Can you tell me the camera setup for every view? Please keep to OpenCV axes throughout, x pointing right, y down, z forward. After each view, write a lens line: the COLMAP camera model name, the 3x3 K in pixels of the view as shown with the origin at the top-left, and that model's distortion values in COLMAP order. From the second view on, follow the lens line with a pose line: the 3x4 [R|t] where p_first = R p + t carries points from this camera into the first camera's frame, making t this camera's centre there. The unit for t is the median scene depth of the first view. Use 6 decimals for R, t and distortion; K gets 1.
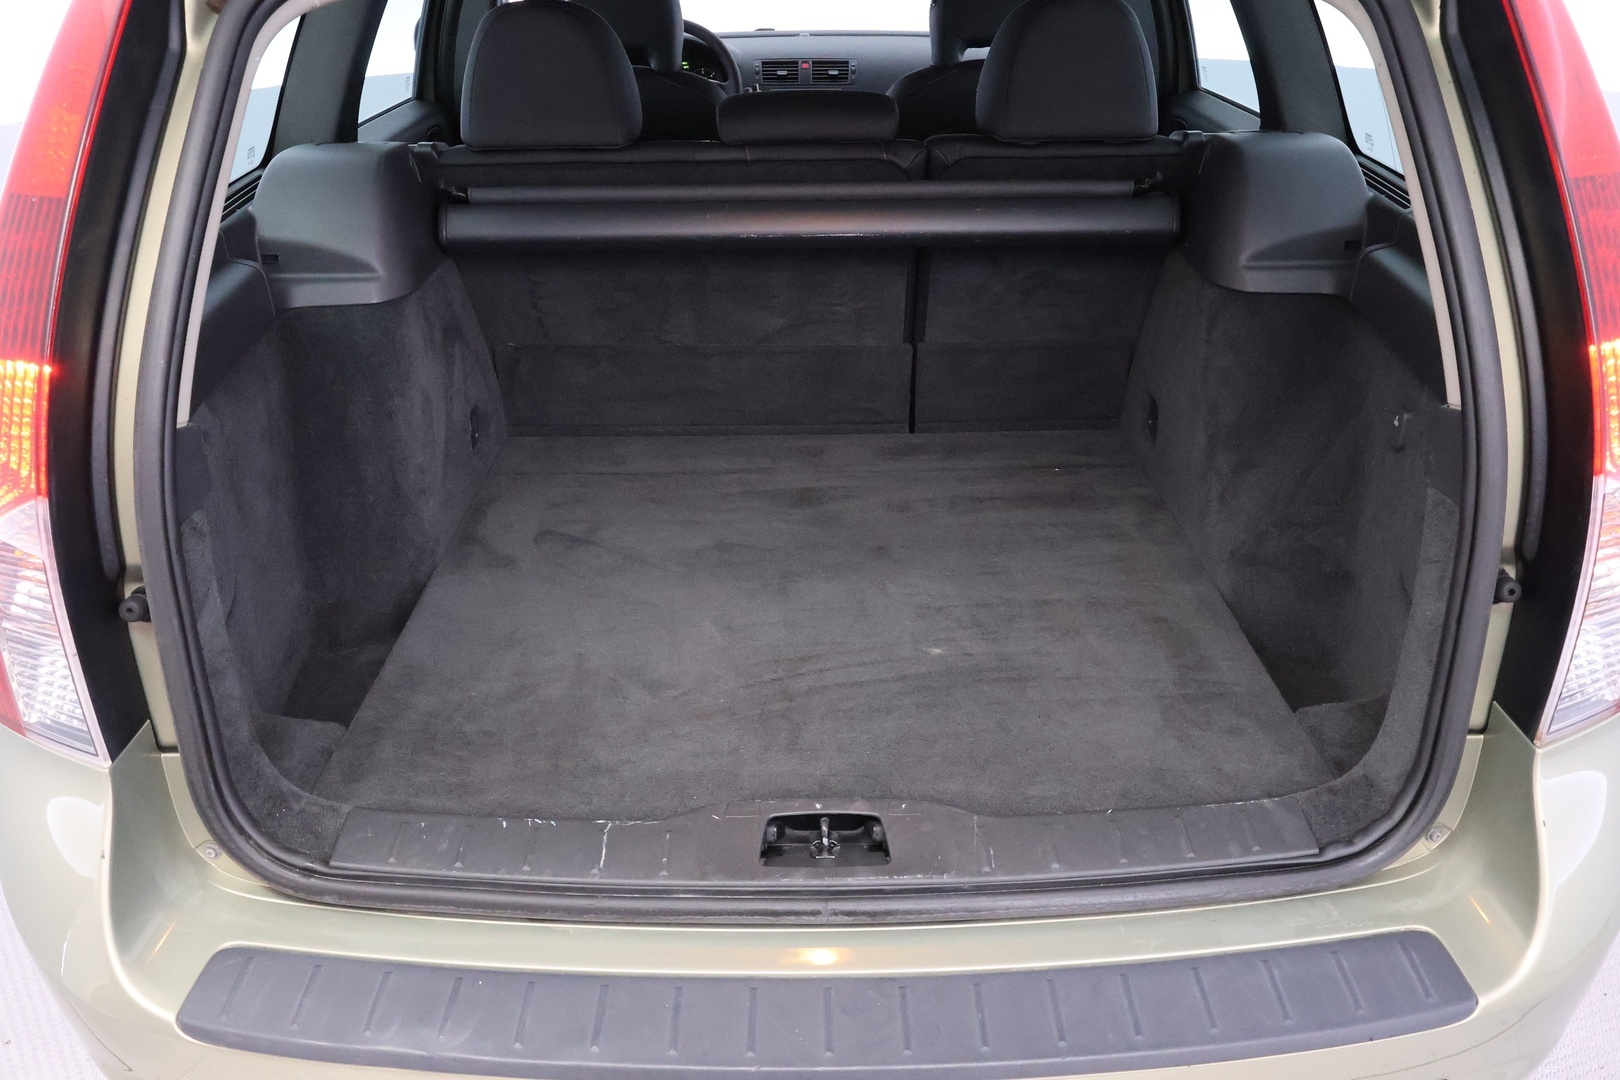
lens RADIAL K [[1265.1, 0, 812.1], [0, 1265.1, 540.2], [0, 0, 1]] dist [-0.003968, 0.011970]
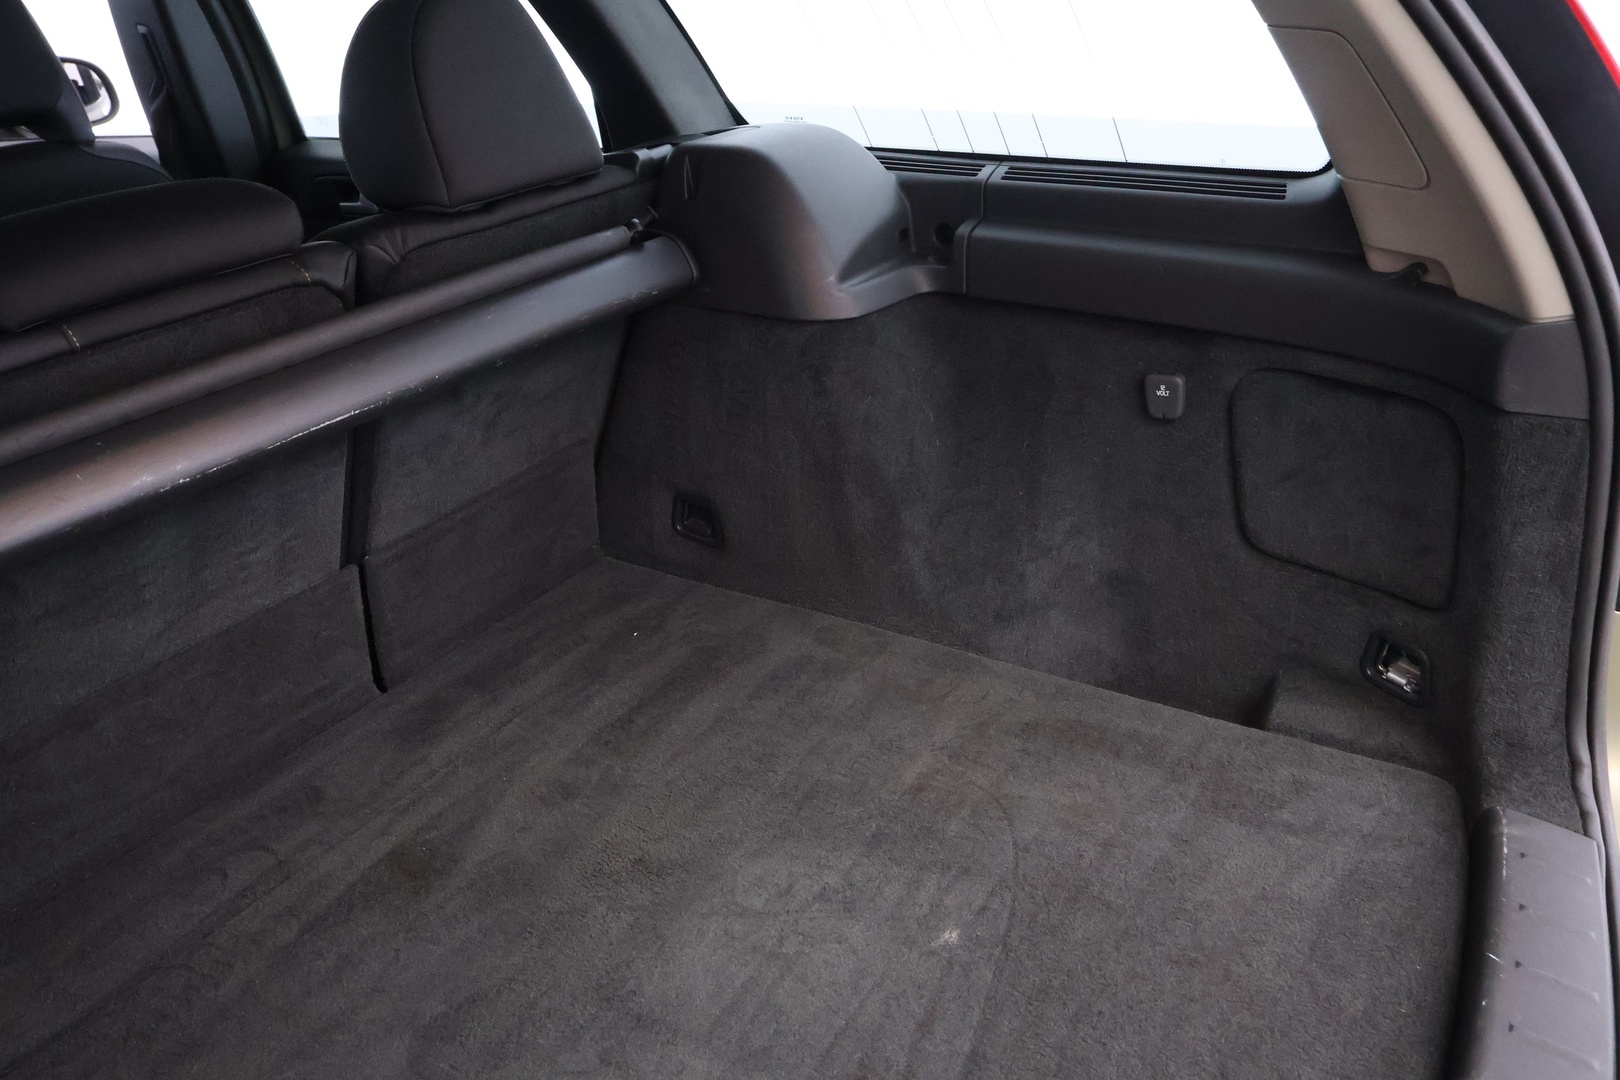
lens RADIAL K [[1265.1, 0, 809.1], [0, 1265.1, 539.6], [0, 0, 1]] dist [-0.003968, 0.011970]
pose [[0.544553, -0.388349, 0.743403, -0.288465], [0.424139, 0.892169, 0.155376, -0.188571], [-0.723581, 0.230695, 0.650547, 0.488331]]
